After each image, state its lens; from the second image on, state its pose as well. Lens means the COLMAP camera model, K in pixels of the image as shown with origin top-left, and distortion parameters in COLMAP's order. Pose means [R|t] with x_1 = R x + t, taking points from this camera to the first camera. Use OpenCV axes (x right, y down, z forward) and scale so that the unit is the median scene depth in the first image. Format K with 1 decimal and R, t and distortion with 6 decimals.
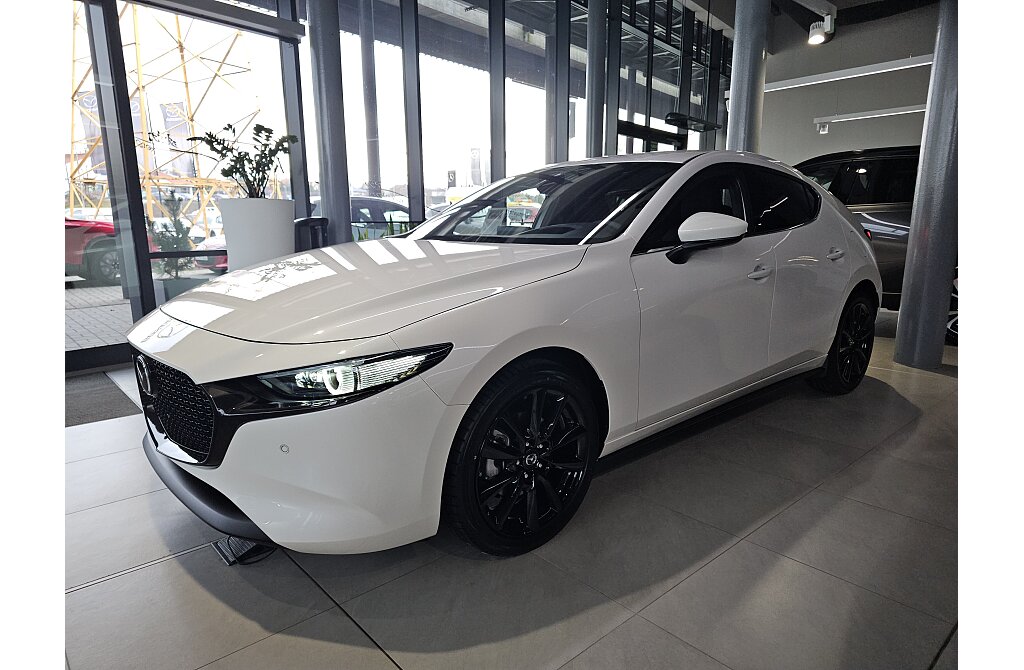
lens RADIAL K [[602.4, 0, 513.3], [0, 602.4, 340.7], [0, 0, 1]] dist [0.025103, -0.000744]
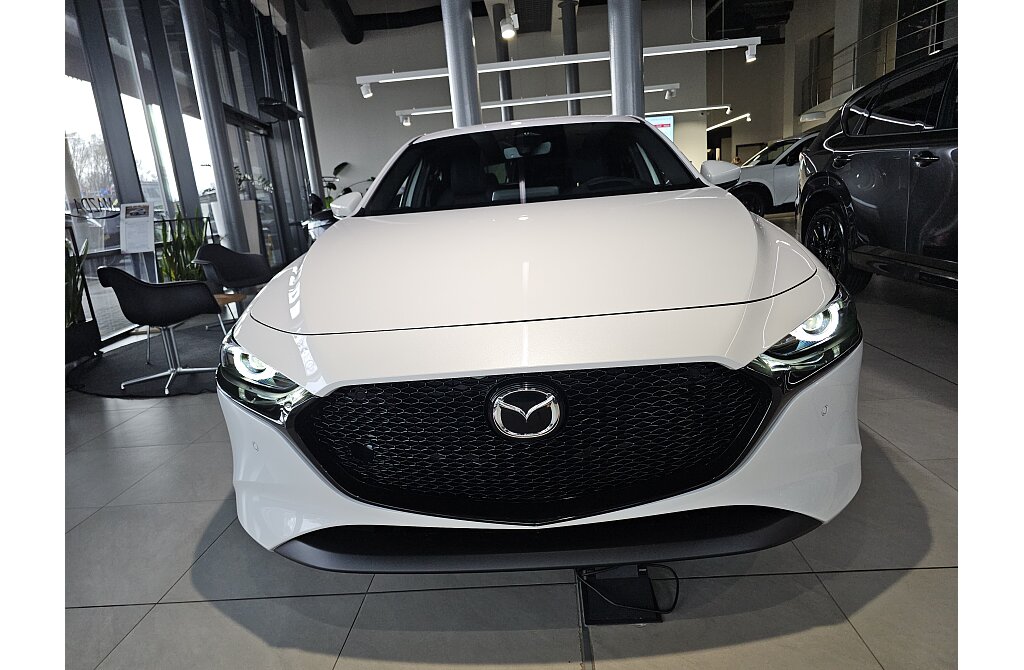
lens RADIAL K [[602.4, 0, 510.5], [0, 602.4, 330.5], [0, 0, 1]] dist [0.025103, -0.000744]
pose [[0.698448, -0.205426, 0.685544, -0.410309], [0.215772, 0.973788, 0.071967, -0.026819], [-0.682359, 0.097656, 0.724465, 0.220862]]
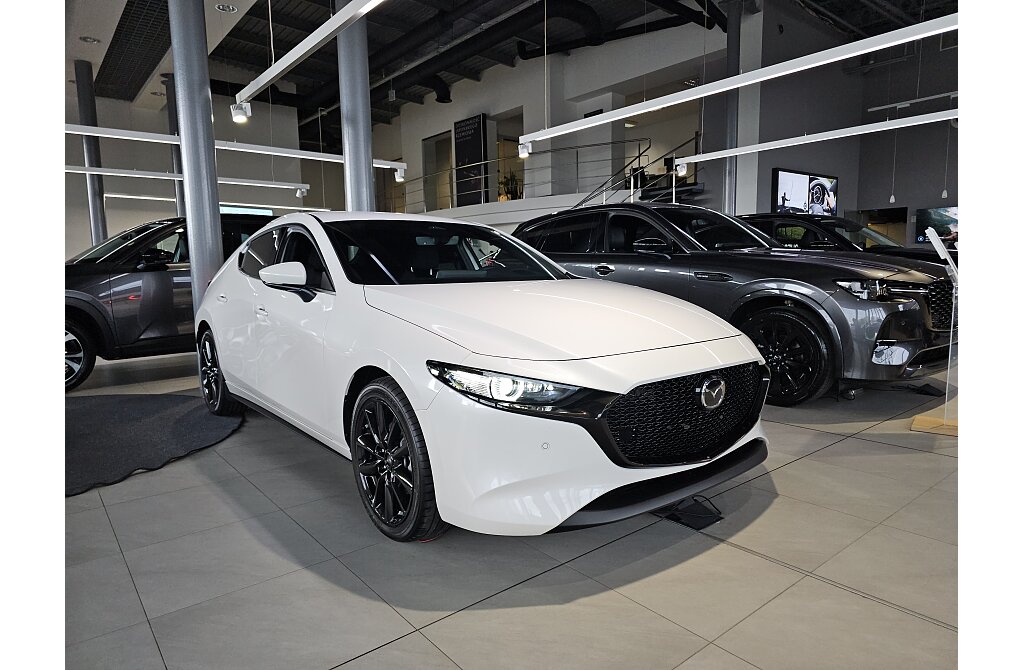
lens RADIAL K [[602.4, 0, 514.8], [0, 602.4, 337.4], [0, 0, 1]] dist [0.025103, -0.000744]
pose [[0.041645, -0.107718, 0.993309, -0.686856], [0.212801, 0.972317, 0.096520, -0.088492], [-0.976208, 0.207357, 0.063414, 0.506686]]
